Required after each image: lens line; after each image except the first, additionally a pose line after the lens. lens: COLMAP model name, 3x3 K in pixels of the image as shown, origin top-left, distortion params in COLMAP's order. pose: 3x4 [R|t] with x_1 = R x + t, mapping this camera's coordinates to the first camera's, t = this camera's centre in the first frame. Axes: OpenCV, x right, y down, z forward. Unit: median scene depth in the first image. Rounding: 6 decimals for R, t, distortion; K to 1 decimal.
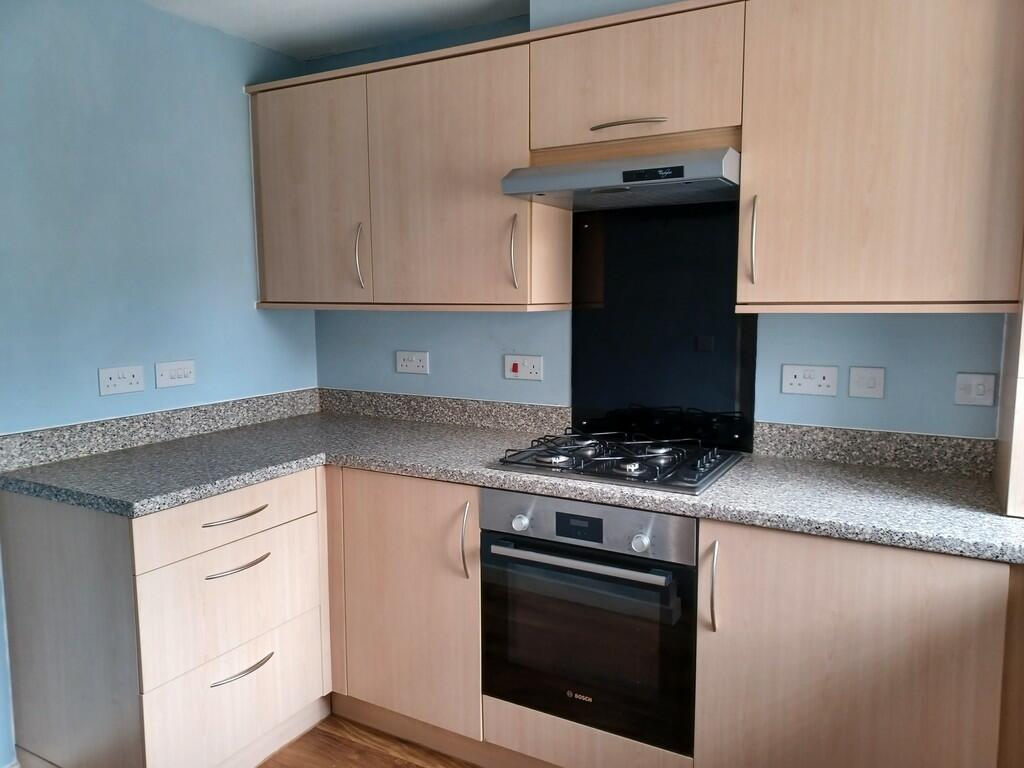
lens RADIAL K [[737.8, 0, 502.5], [0, 737.8, 385.5], [0, 0, 1]] dist [0.049730, -0.048319]
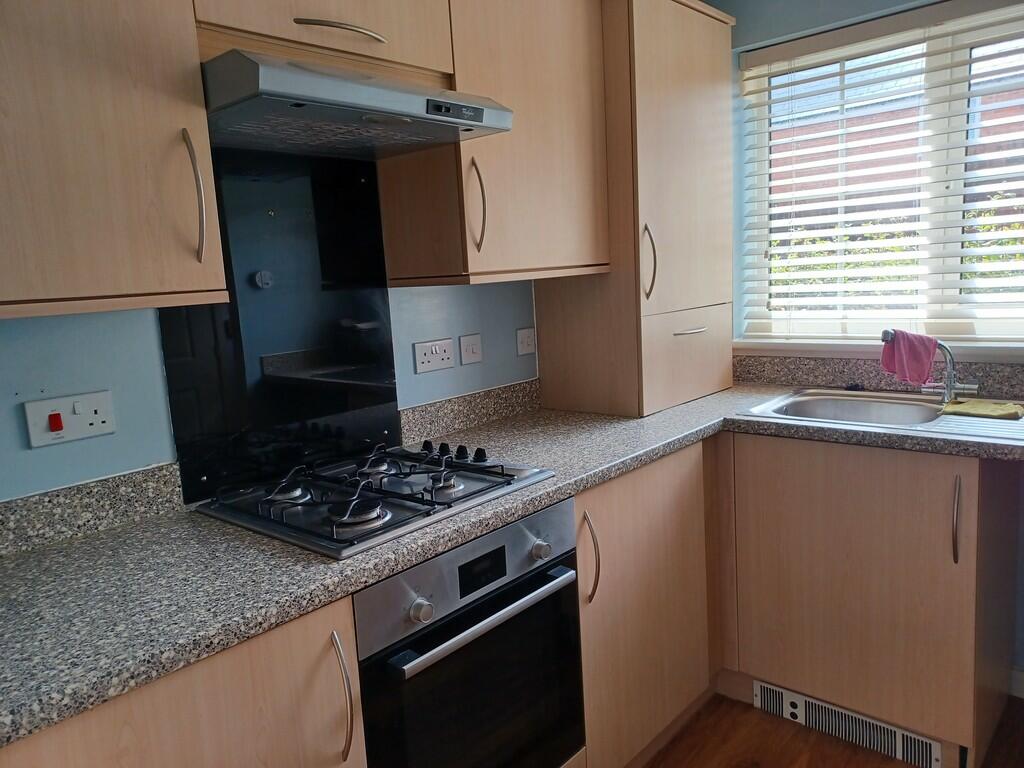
lens RADIAL K [[737.8, 0, 502.5], [0, 737.8, 385.5], [0, 0, 1]] dist [0.049730, -0.048319]
pose [[0.208850, -0.155906, 0.965440, -0.540372], [0.177084, 0.976920, 0.119452, -0.072046], [-0.961781, 0.146016, 0.231638, 0.714799]]
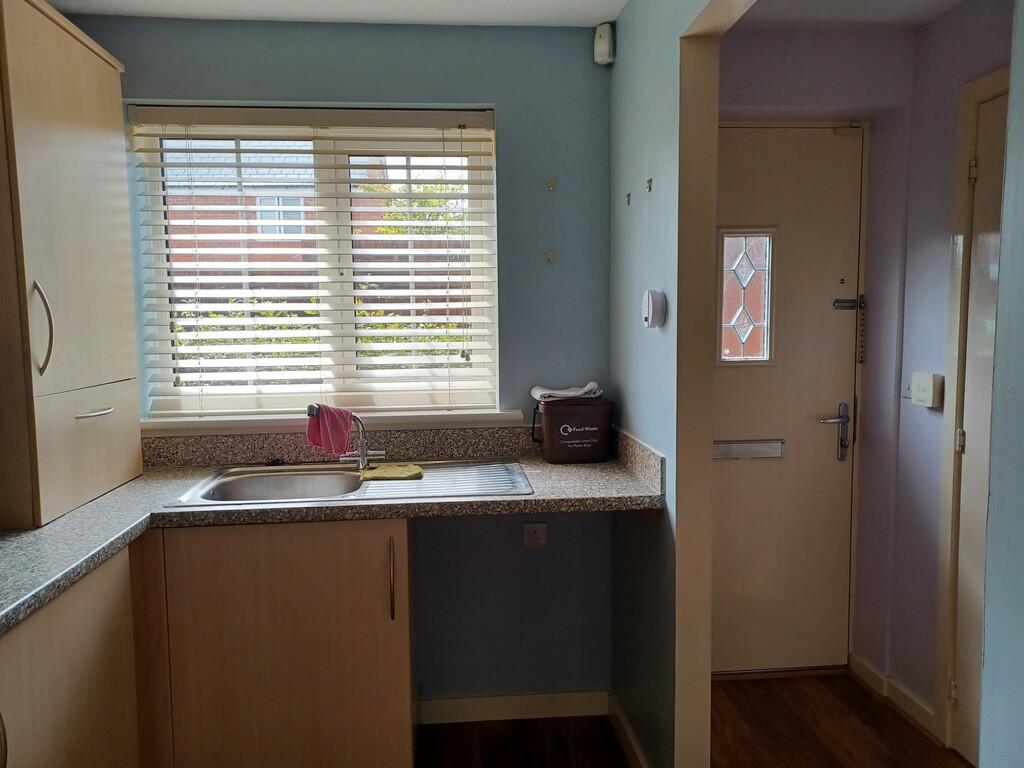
lens RADIAL K [[737.8, 0, 502.5], [0, 737.8, 385.5], [0, 0, 1]] dist [0.049730, -0.048319]
pose [[-0.574772, -0.058291, 0.816235, -0.438740], [0.117071, 0.981342, 0.152520, -0.084881], [-0.809896, 0.183221, -0.557223, 0.791290]]
